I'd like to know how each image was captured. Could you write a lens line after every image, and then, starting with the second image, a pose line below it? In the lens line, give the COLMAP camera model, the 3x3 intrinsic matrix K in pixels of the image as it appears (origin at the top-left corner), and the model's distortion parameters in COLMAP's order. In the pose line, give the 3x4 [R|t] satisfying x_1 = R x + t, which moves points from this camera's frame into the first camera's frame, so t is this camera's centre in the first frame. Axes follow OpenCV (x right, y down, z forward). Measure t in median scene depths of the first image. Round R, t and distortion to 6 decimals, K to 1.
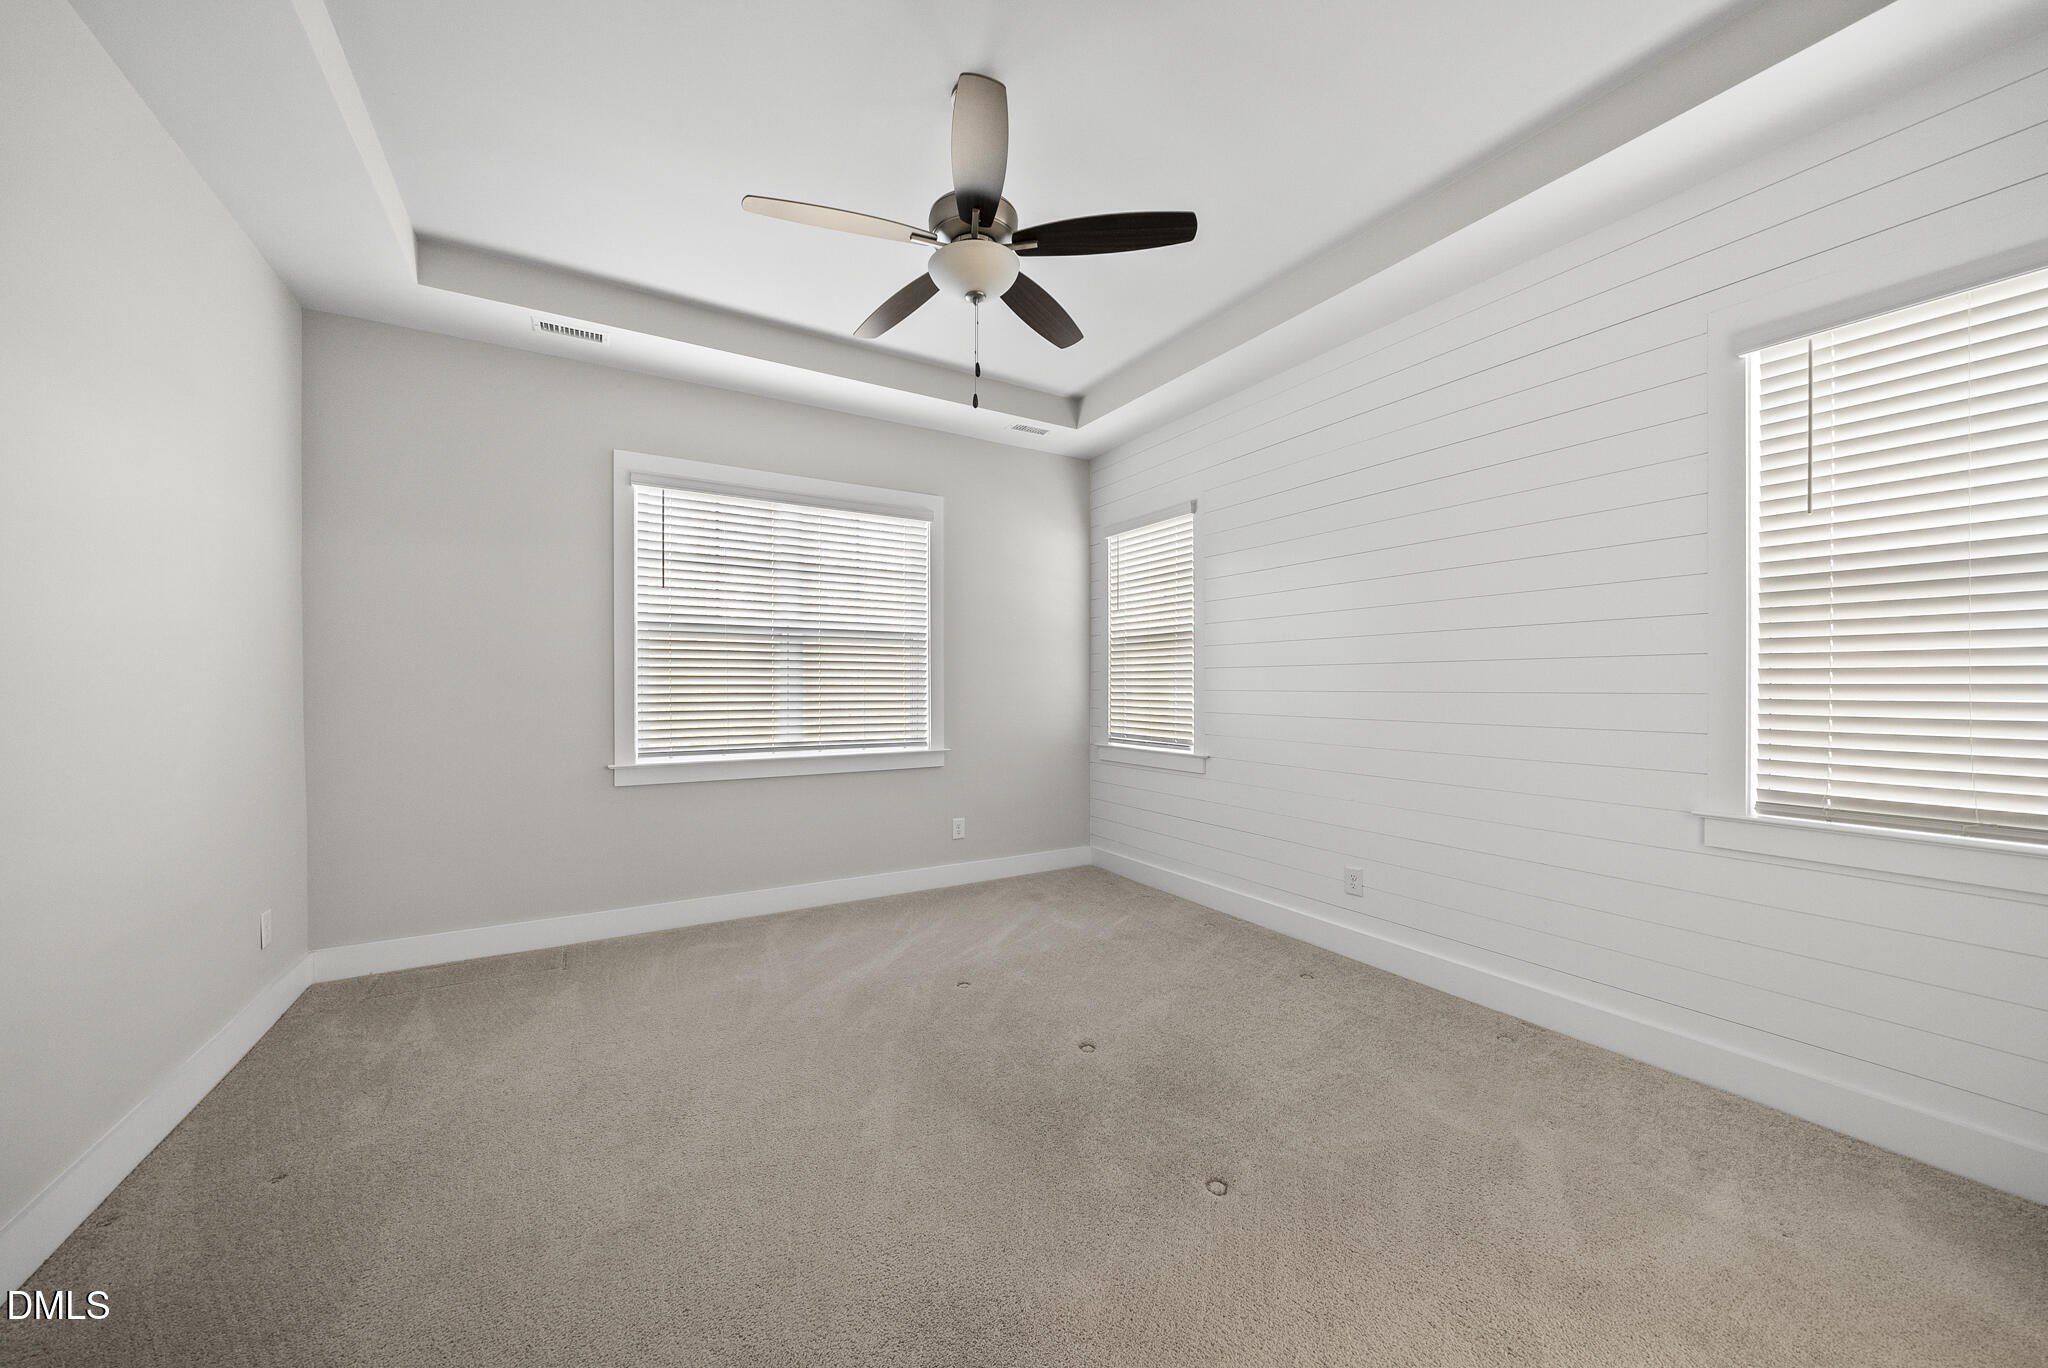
lens RADIAL K [[727.6, 0, 1036.1], [0, 727.6, 689.5], [0, 0, 1]] dist [-0.004916, -0.000255]
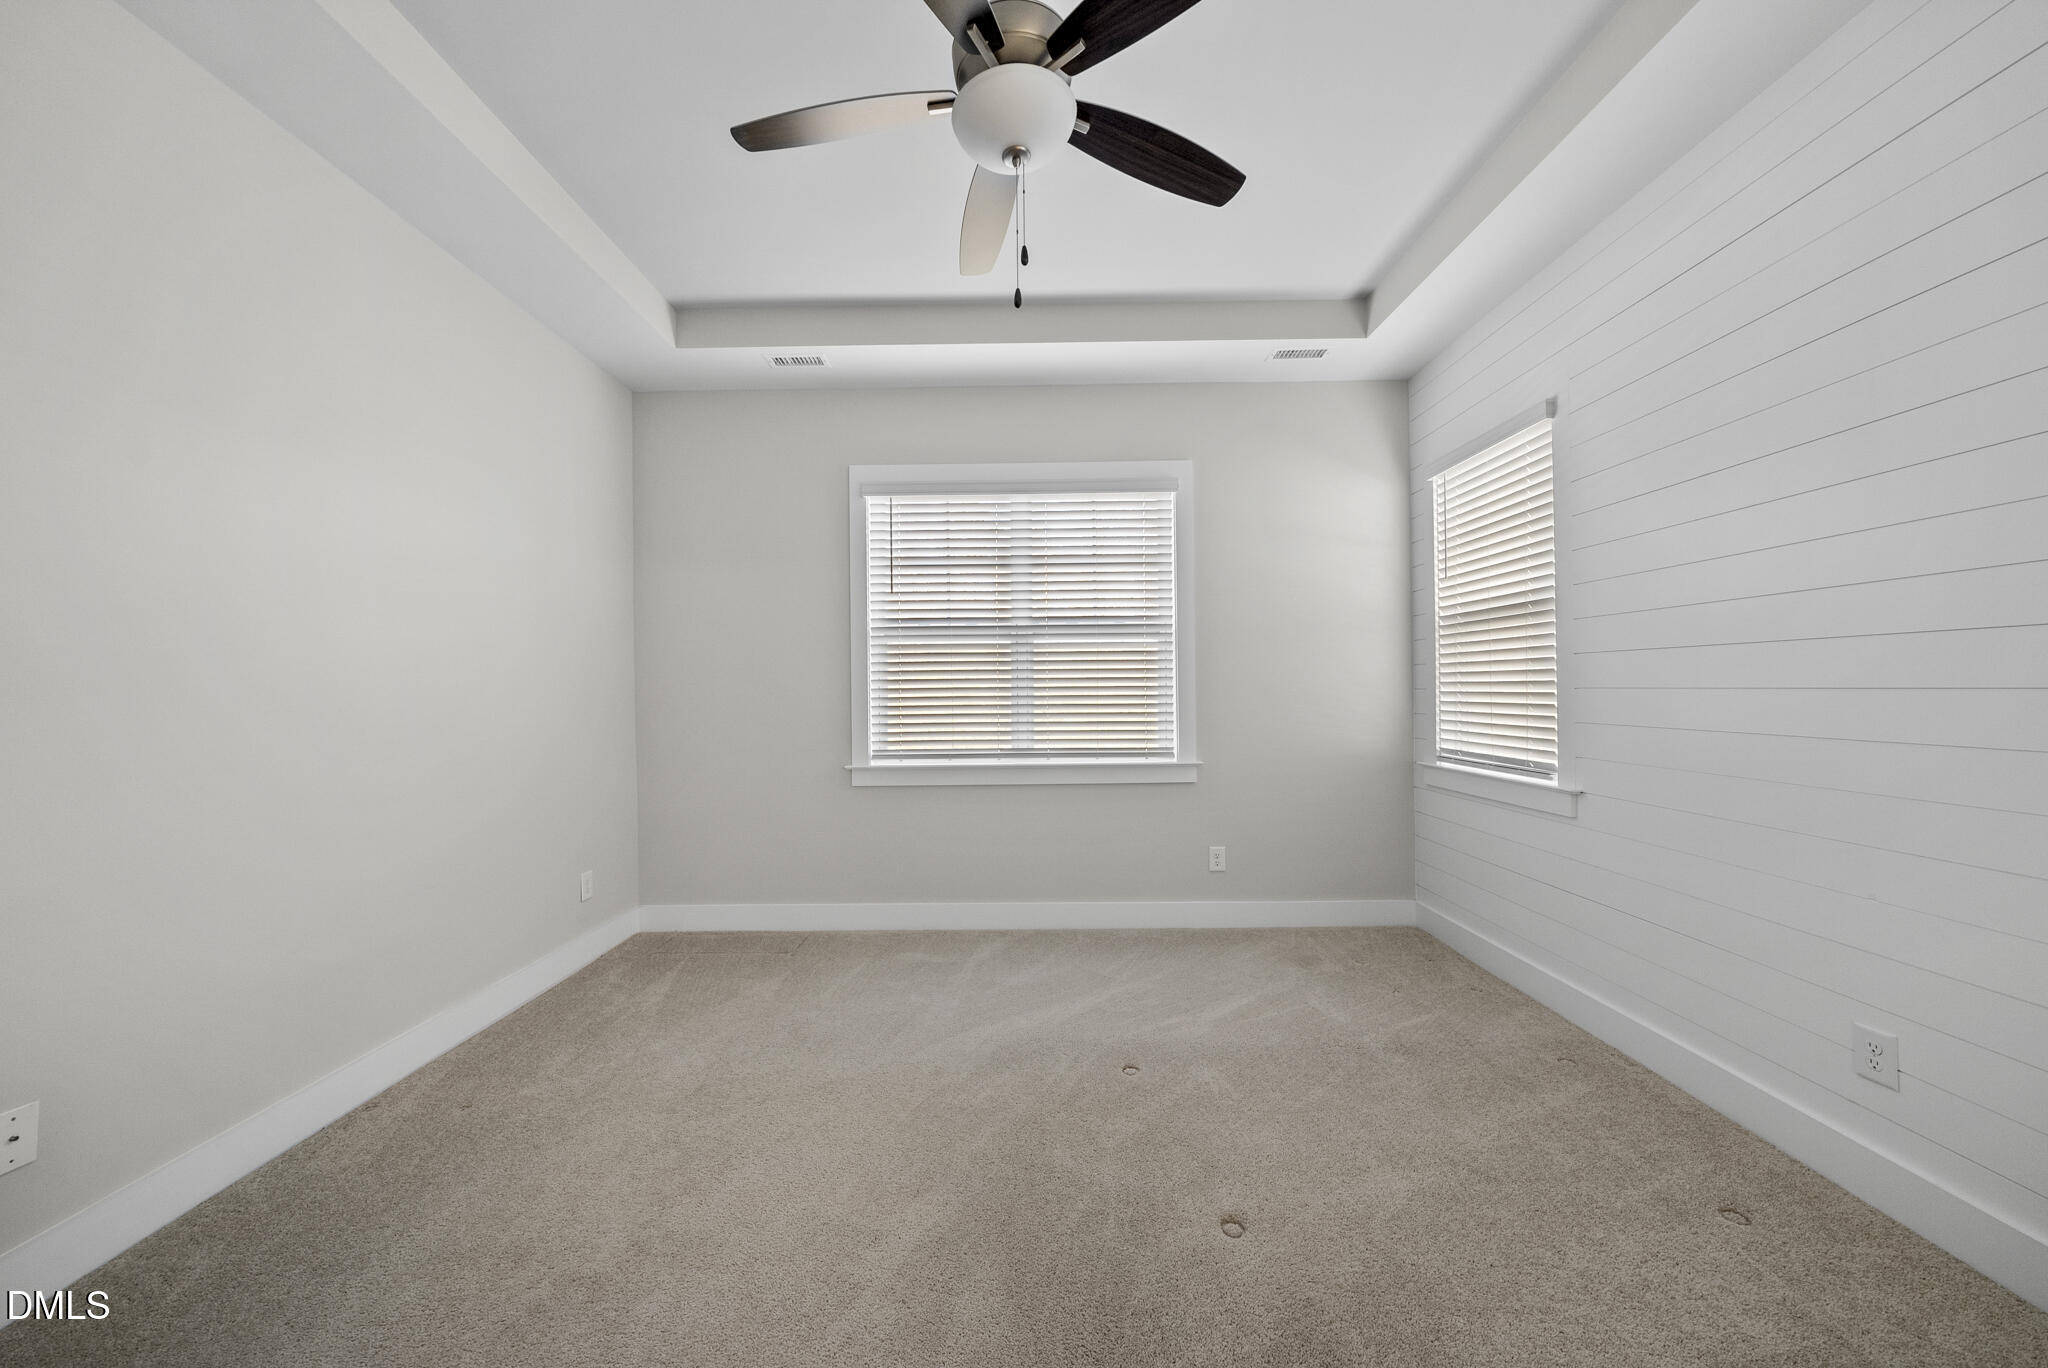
lens RADIAL K [[727.6, 0, 1036.1], [0, 727.6, 689.5], [0, 0, 1]] dist [-0.004916, -0.000255]
pose [[0.850124, -0.009375, -0.526500, 0.182718], [0.009297, 0.999953, -0.002794, -0.000651], [0.526501, -0.002519, 0.850171, 0.226712]]
